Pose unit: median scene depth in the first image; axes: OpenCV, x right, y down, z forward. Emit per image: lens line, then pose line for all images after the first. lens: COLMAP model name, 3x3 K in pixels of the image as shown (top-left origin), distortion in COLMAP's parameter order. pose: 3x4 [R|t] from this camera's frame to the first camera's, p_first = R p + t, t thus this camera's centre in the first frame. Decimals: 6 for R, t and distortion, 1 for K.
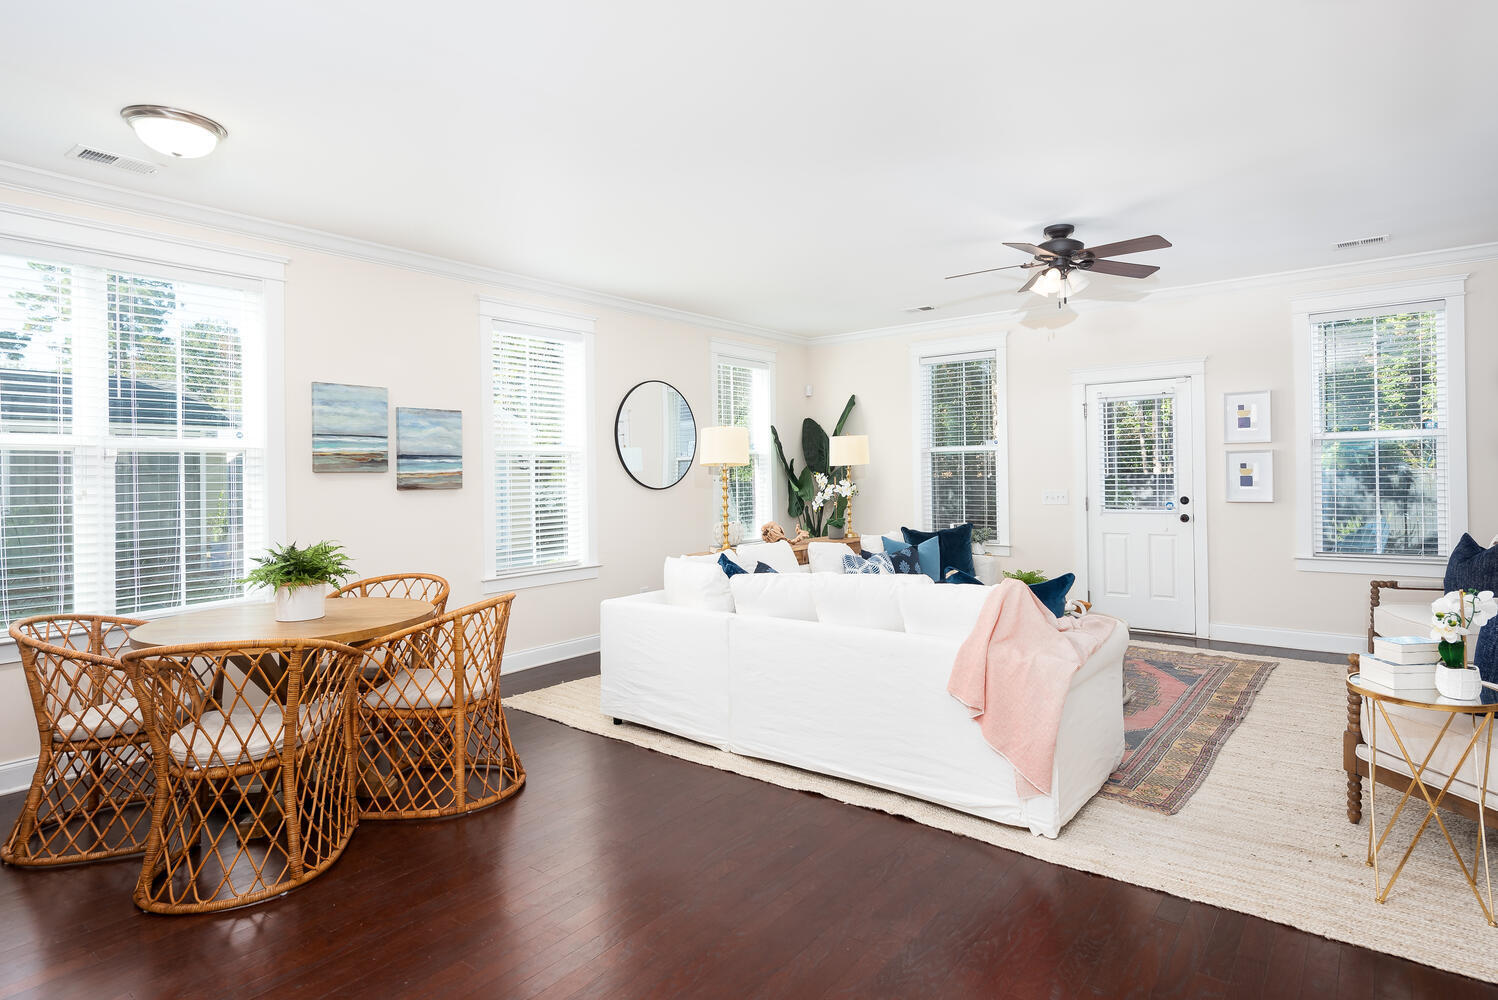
lens RADIAL K [[807.1, 0, 830.1], [0, 807.1, 470.9], [0, 0, 1]] dist [0.005315, 0.000087]
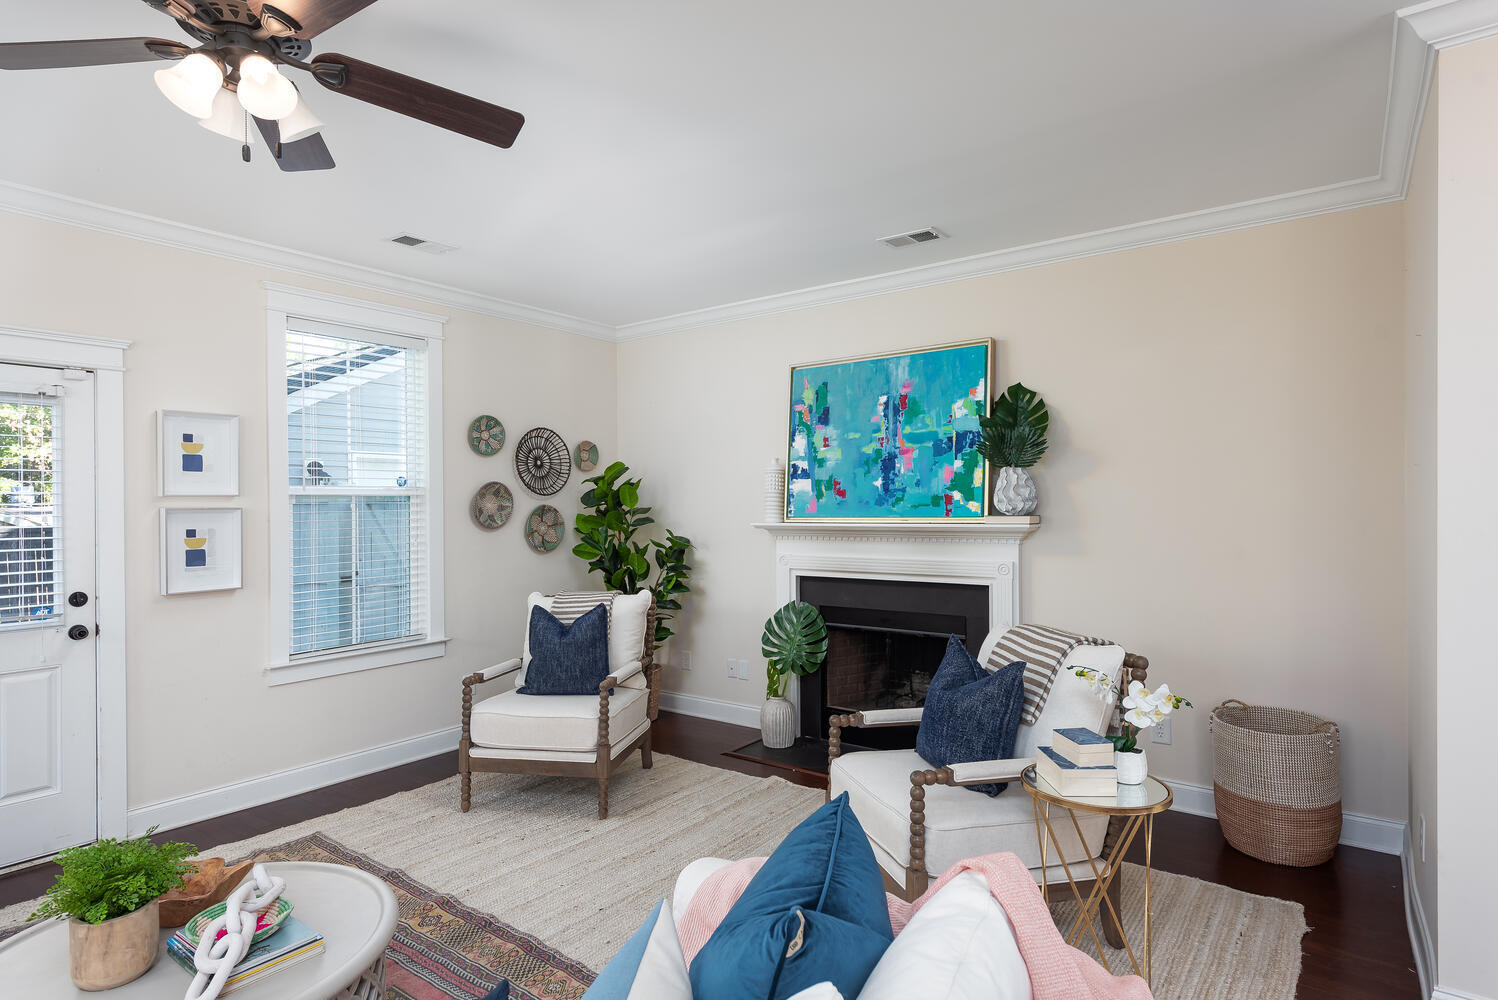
lens RADIAL K [[807.1, 0, 746.5], [0, 807.1, 506.2], [0, 0, 1]] dist [0.005315, 0.000087]
pose [[0.043949, 0.015464, 0.998914, -0.104294], [0.008108, 0.999842, -0.015835, -0.017093], [-0.999001, 0.008795, 0.043816, 0.687623]]
